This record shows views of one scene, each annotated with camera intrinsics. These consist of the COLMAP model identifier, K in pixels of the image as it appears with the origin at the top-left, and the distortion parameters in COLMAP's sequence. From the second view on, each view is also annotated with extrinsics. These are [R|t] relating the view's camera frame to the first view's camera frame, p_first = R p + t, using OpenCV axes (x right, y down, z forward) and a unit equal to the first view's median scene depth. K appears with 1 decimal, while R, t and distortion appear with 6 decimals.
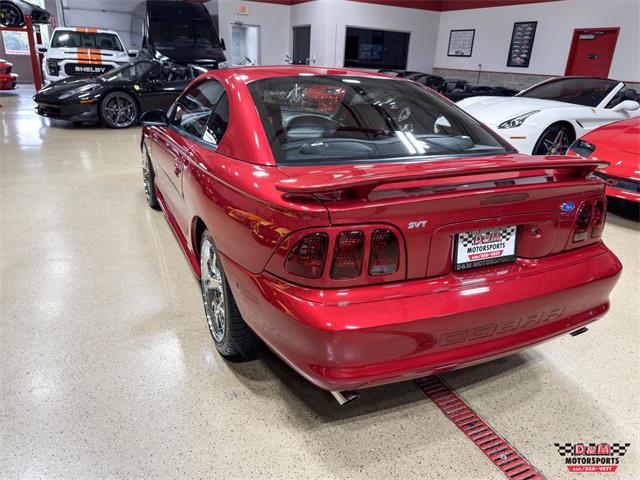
lens RADIAL K [[485.2, 0, 323.4], [0, 485.2, 252.5], [0, 0, 1]] dist [0.023835, -0.022711]
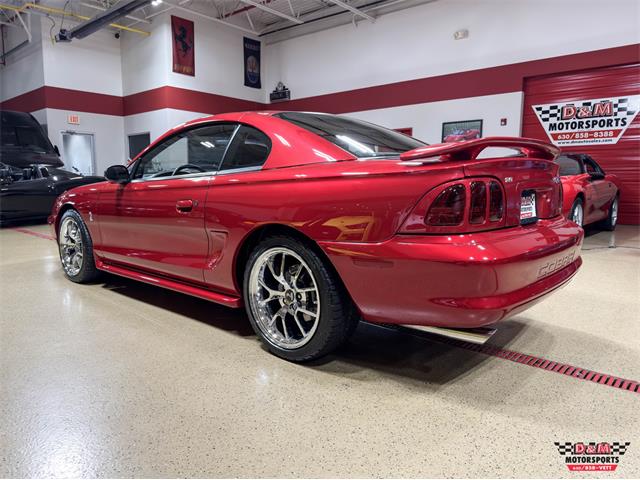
lens RADIAL K [[466.2, 0, 321.7], [0, 466.2, 241.1], [0, 0, 1]] dist [0.044642, -0.050755]
pose [[0.915811, -0.099250, 0.389152, -0.563065], [0.189855, 0.960862, -0.201738, 0.190355], [-0.353899, 0.258636, 0.898812, 0.079807]]
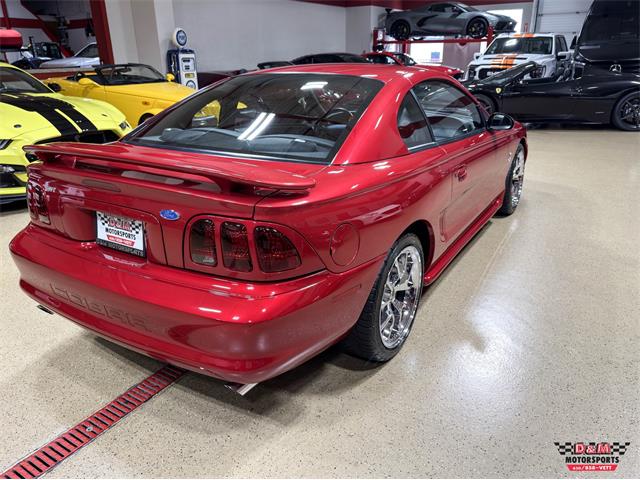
lens RADIAL K [[485.2, 0, 317.5], [0, 485.2, 250.8], [0, 0, 1]] dist [0.023835, -0.022711]
pose [[0.519512, 0.267175, -0.811619, 1.214142], [-0.278538, 0.950926, 0.134743, -0.200142], [0.807790, 0.156065, 0.568436, 0.652019]]
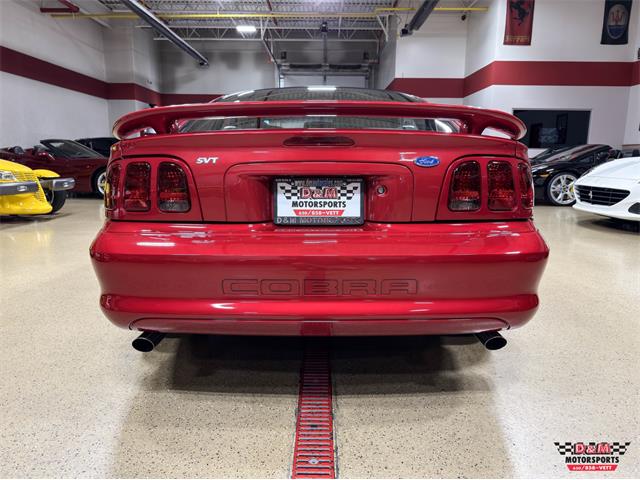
lens RADIAL K [[466.2, 0, 315.7], [0, 466.2, 240.0], [0, 0, 1]] dist [0.044642, -0.050755]
pose [[0.896324, 0.030874, -0.442324, 0.614868], [-0.128893, 0.972637, -0.193298, 0.191055], [0.424253, 0.230270, 0.875777, 0.223978]]
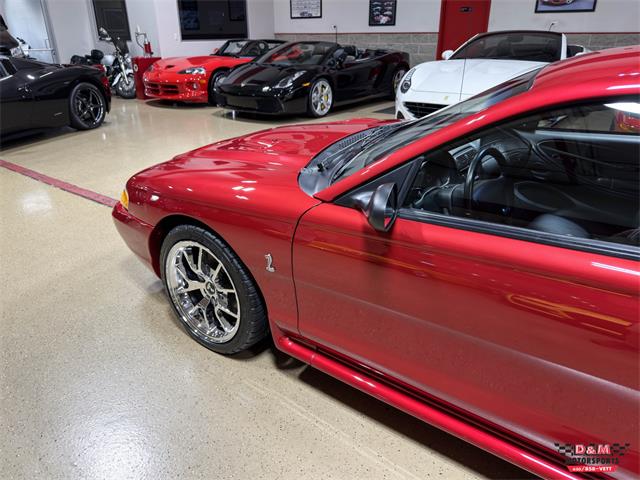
lens RADIAL K [[485.2, 0, 321.0], [0, 485.2, 241.3], [0, 0, 1]] dist [0.049989, -0.063434]
pose [[0.880153, -0.245168, 0.406476, -0.876822], [0.228683, 0.969377, 0.089511, -0.462697], [-0.415974, 0.014171, 0.909266, 1.043302]]
